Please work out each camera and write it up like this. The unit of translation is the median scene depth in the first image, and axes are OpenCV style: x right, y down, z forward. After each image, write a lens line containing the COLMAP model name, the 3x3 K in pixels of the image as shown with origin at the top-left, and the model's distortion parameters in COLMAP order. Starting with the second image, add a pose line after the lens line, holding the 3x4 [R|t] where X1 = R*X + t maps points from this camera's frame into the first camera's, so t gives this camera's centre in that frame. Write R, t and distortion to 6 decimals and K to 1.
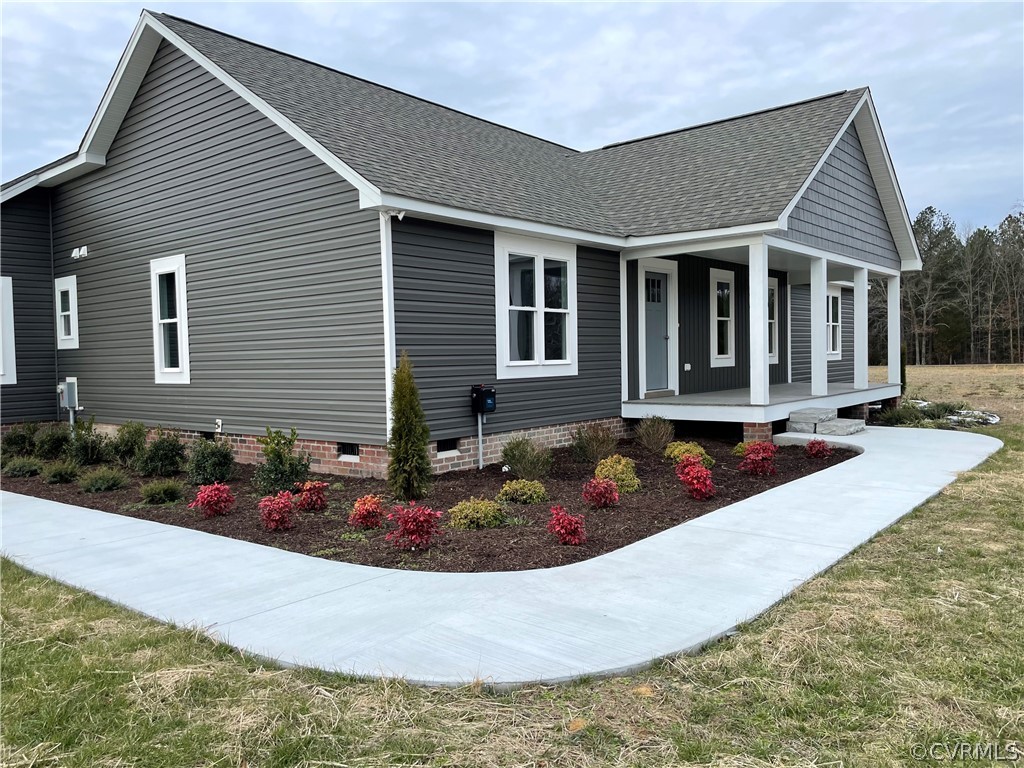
lens RADIAL K [[779.4, 0, 512.0], [0, 779.4, 384.0], [0, 0, 1]] dist [0.089474, -0.120502]
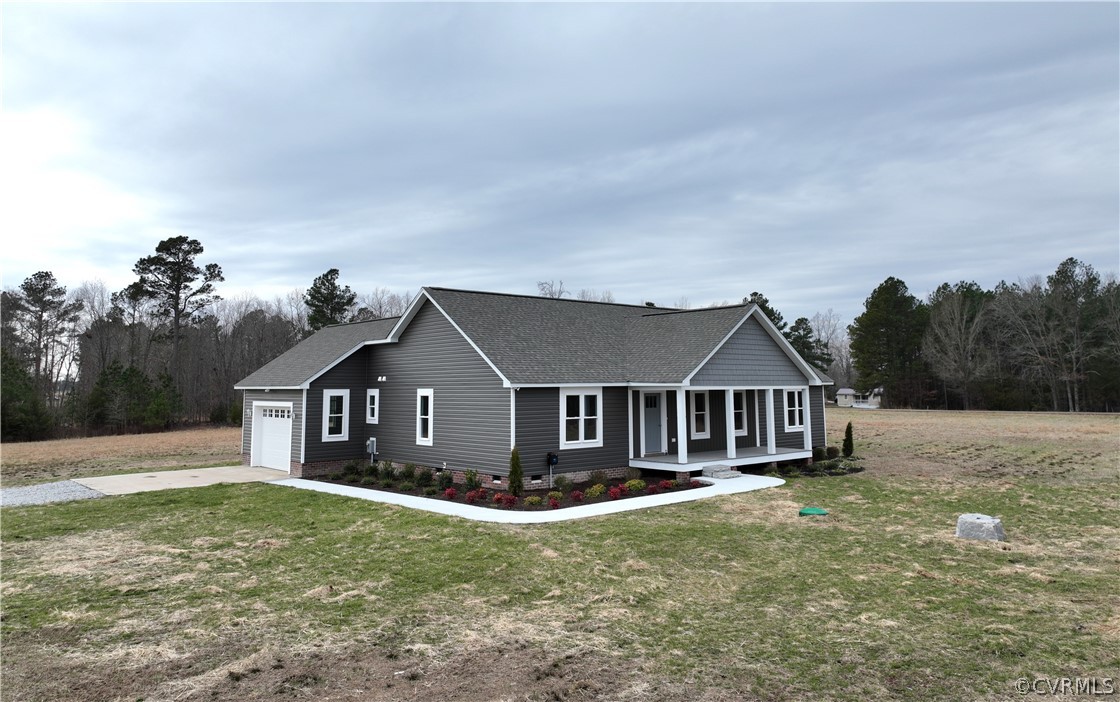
lens RADIAL K [[788.3, 0, 561.5], [0, 788.3, 284.7], [0, 0, 1]] dist [0.007559, 0.001298]
pose [[0.987233, -0.005924, -0.159173, 0.316925], [-0.019767, 0.987027, -0.159333, -0.101961], [0.158052, 0.160445, 0.974308, -1.206909]]
